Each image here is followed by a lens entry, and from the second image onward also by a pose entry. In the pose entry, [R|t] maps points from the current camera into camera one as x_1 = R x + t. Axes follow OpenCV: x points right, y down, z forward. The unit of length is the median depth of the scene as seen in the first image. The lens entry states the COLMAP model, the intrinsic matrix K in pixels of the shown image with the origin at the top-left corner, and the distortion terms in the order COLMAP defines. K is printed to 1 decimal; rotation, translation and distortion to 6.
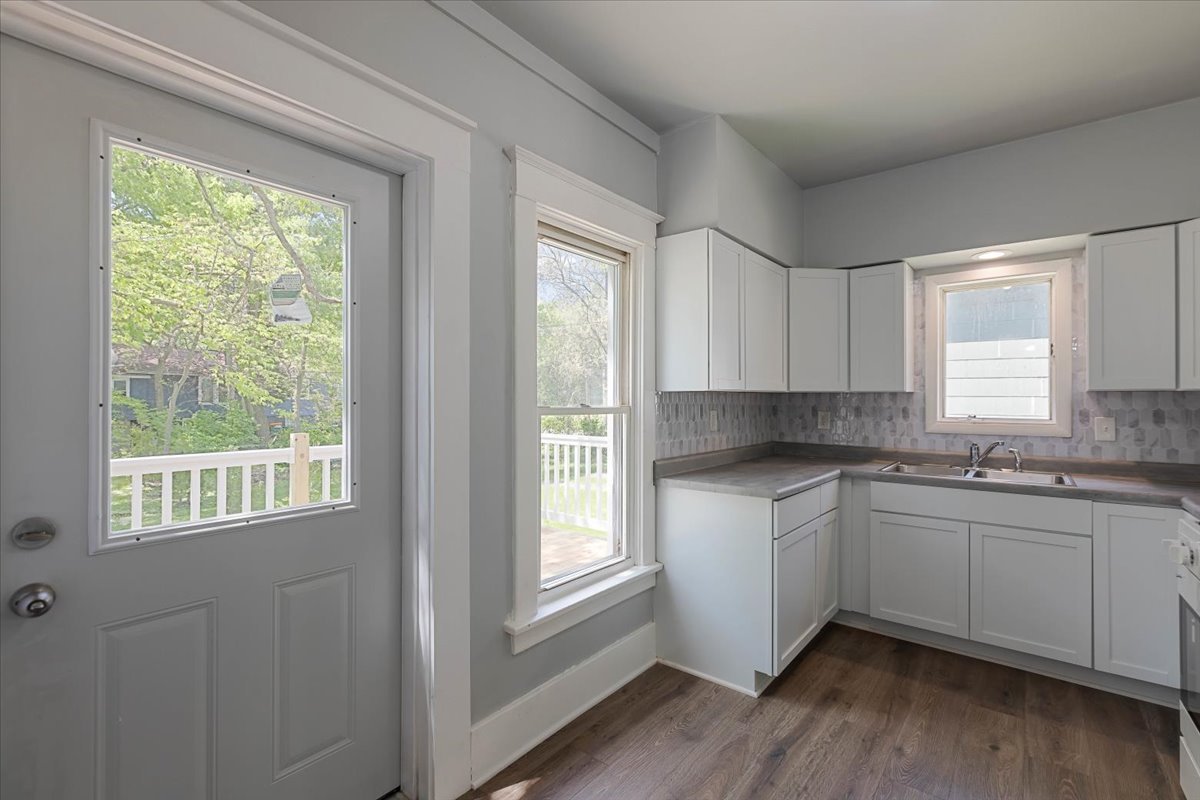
lens RADIAL K [[534.9, 0, 604.8], [0, 534.9, 391.3], [0, 0, 1]] dist [0.000833, -0.000350]
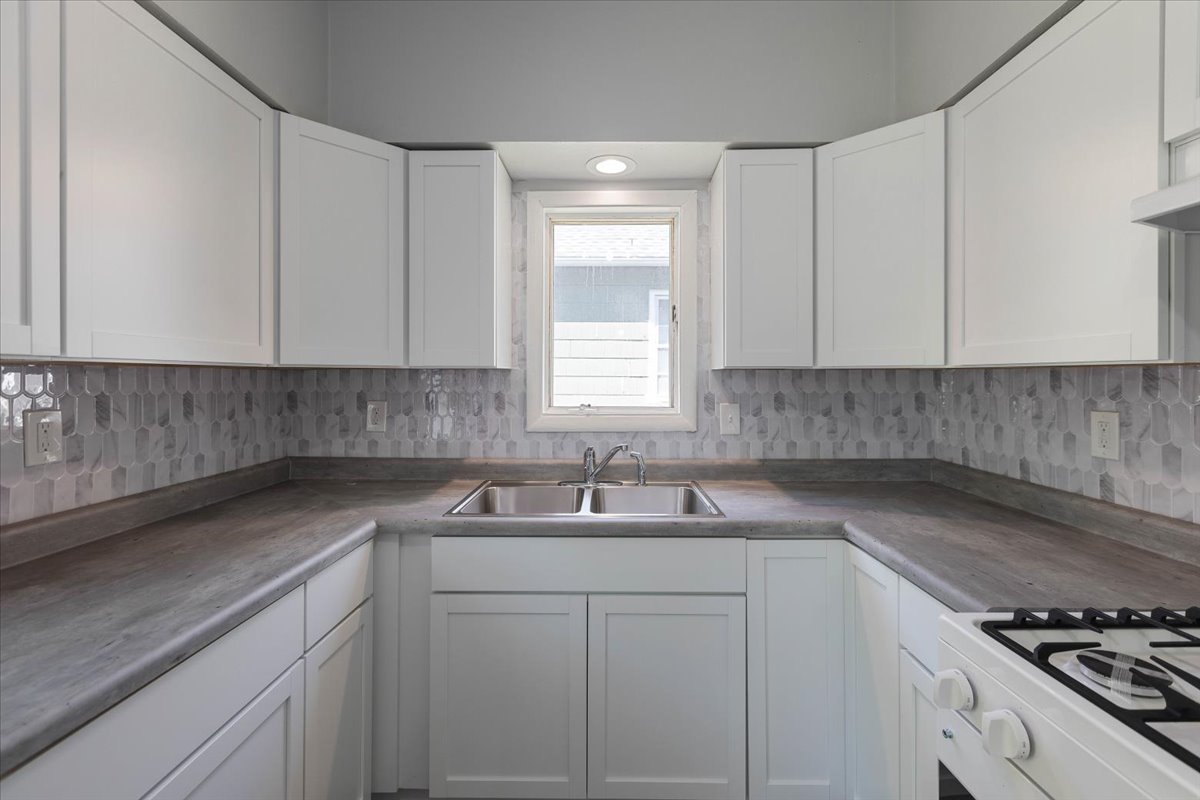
lens RADIAL K [[534.9, 0, 604.8], [0, 534.9, 391.3], [0, 0, 1]] dist [0.000833, -0.000350]
pose [[0.786128, -0.015458, 0.617870, 0.299536], [-0.007227, 0.999389, 0.034198, 0.005820], [-0.618021, -0.031349, 0.785536, 0.473634]]
